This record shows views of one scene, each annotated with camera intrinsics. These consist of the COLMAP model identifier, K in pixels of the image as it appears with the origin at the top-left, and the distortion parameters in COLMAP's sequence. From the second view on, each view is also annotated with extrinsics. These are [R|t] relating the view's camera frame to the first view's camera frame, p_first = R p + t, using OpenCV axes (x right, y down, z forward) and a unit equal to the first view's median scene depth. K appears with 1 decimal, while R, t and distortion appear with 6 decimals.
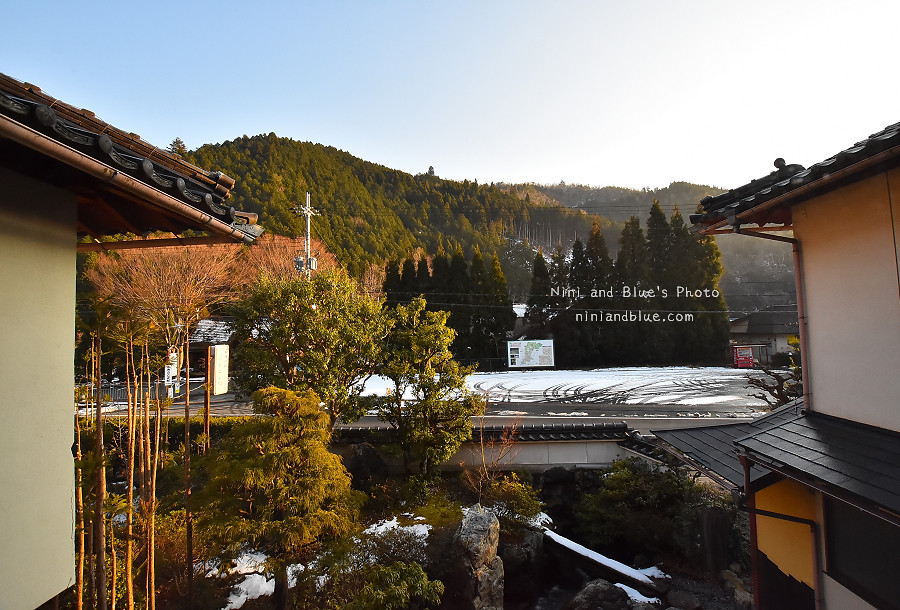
lens RADIAL K [[407.9, 0, 450.0], [0, 407.9, 305.0], [0, 0, 1]] dist [-0.022185, 0.000275]
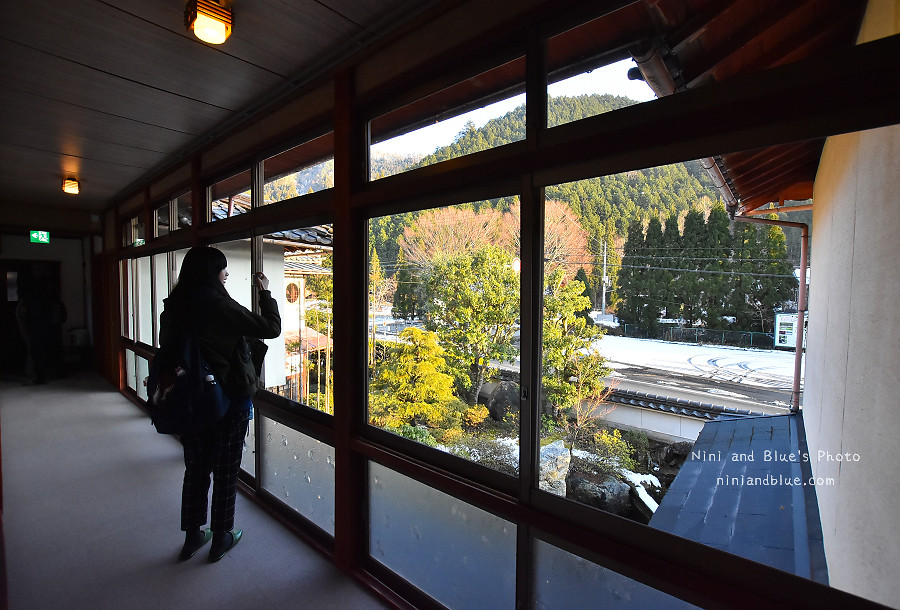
lens RADIAL K [[407.9, 0, 450.0], [0, 407.9, 305.0], [0, 0, 1]] dist [-0.022185, 0.000275]
pose [[0.793885, 0.068791, -0.604165, 0.107196], [-0.005364, 0.994334, 0.106168, -0.010952], [0.608045, -0.081044, 0.789755, -0.032364]]
